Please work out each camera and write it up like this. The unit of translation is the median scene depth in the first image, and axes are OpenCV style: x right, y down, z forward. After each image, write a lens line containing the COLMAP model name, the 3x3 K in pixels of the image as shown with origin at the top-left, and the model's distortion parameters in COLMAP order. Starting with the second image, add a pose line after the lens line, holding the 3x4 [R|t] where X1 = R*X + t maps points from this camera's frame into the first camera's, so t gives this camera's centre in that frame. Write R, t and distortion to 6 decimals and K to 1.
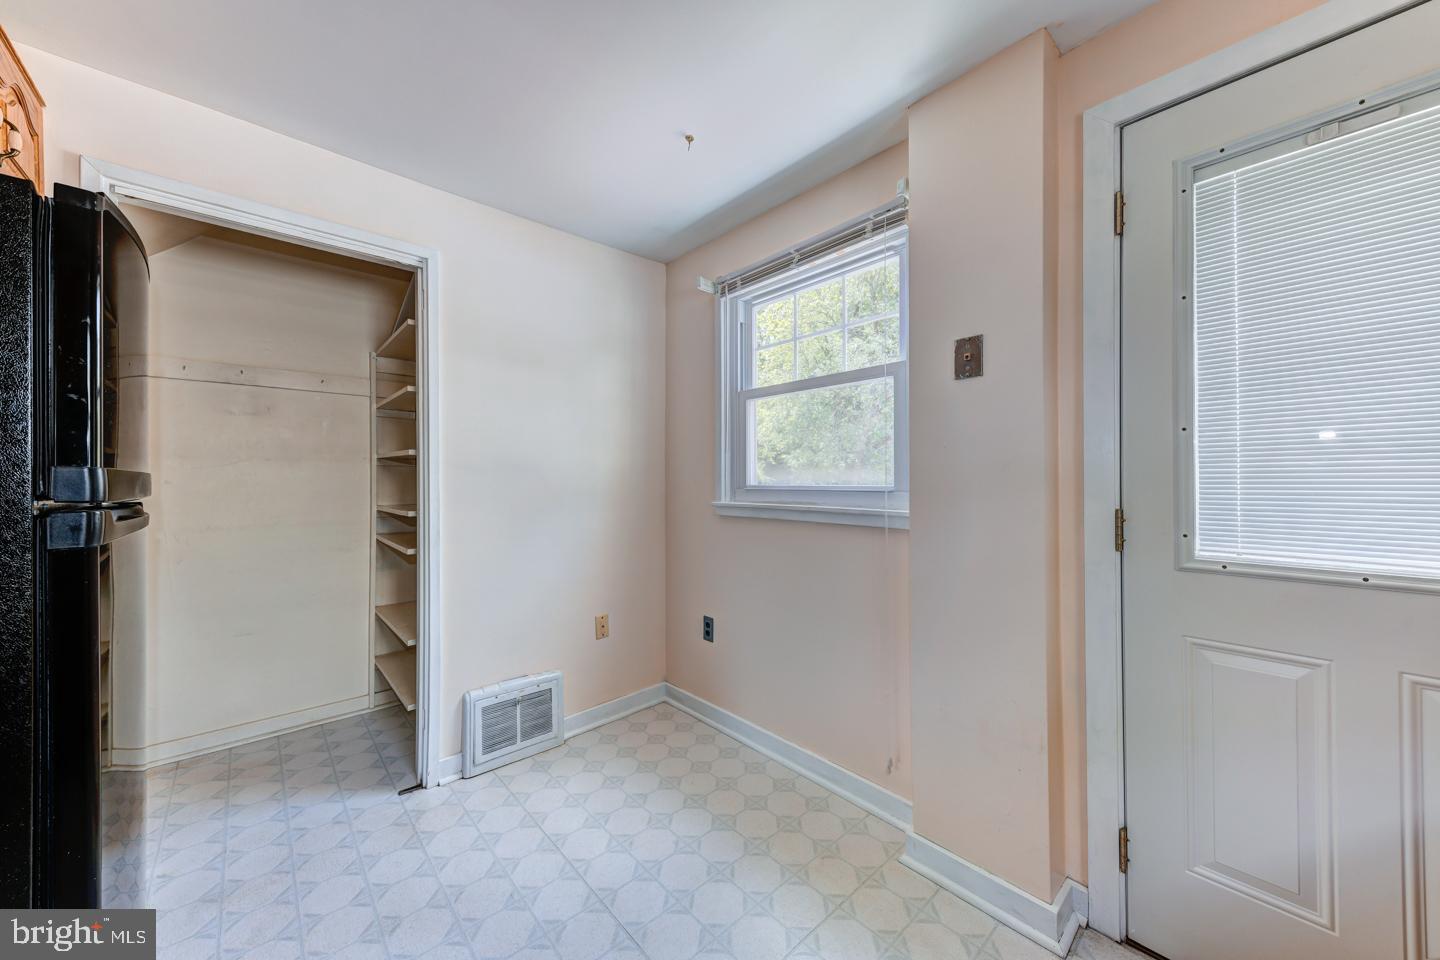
lens RADIAL K [[511.9, 0, 723.2], [0, 511.9, 477.9], [0, 0, 1]] dist [0.018928, -0.004413]
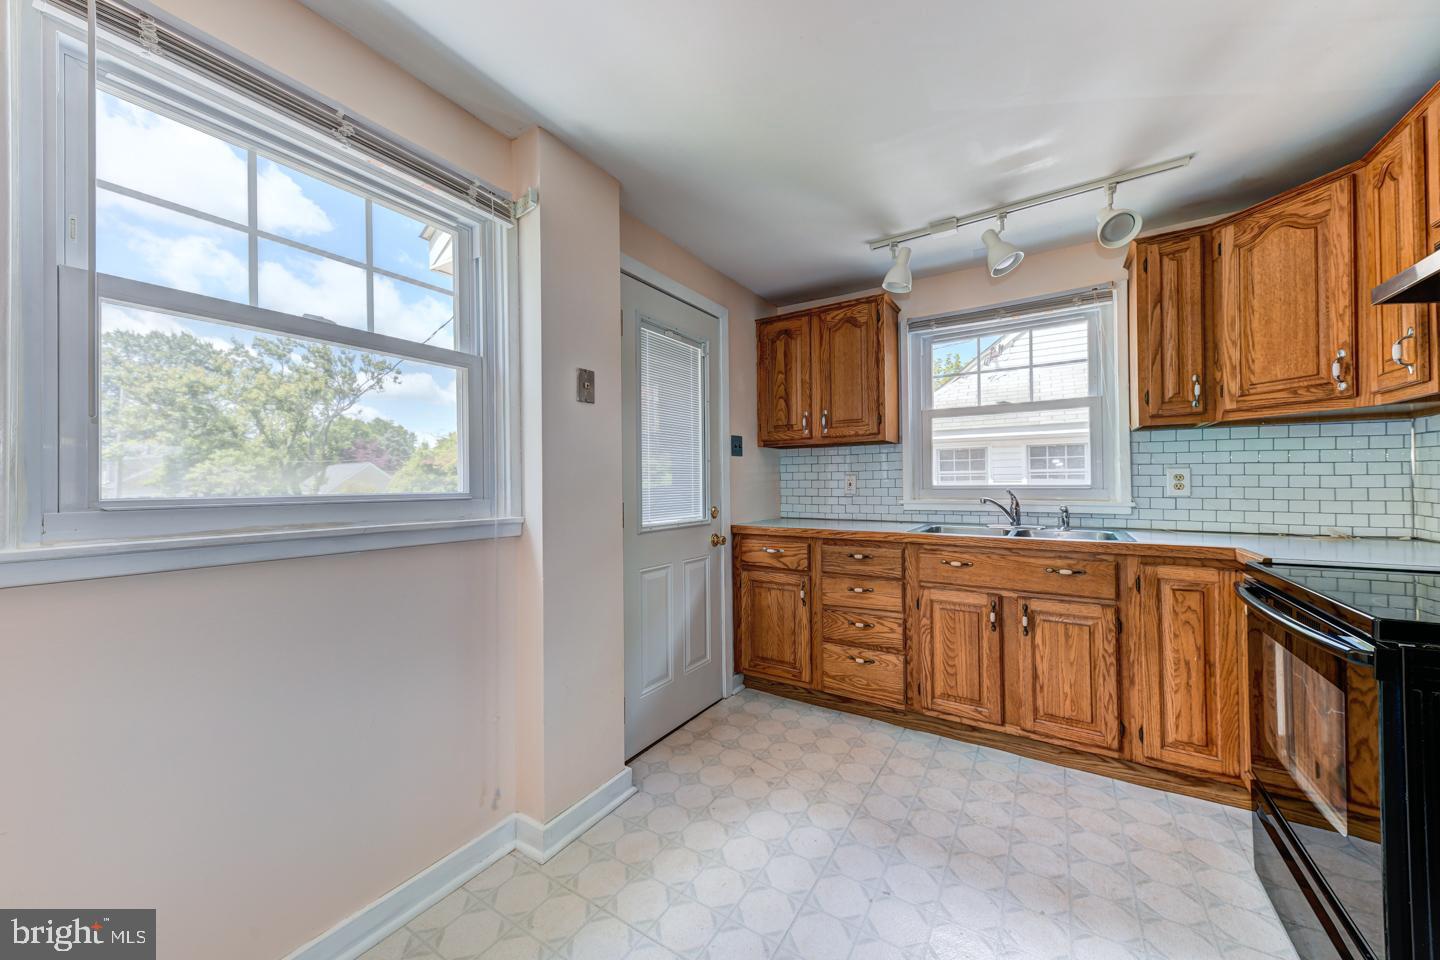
lens RADIAL K [[511.9, 0, 723.2], [0, 511.9, 477.9], [0, 0, 1]] dist [0.018928, -0.004413]
pose [[-0.265122, 0.014470, 0.964106, -0.675451], [0.004132, 0.999895, -0.013871, 0.004165], [-0.964206, 0.000306, -0.265154, 0.852758]]
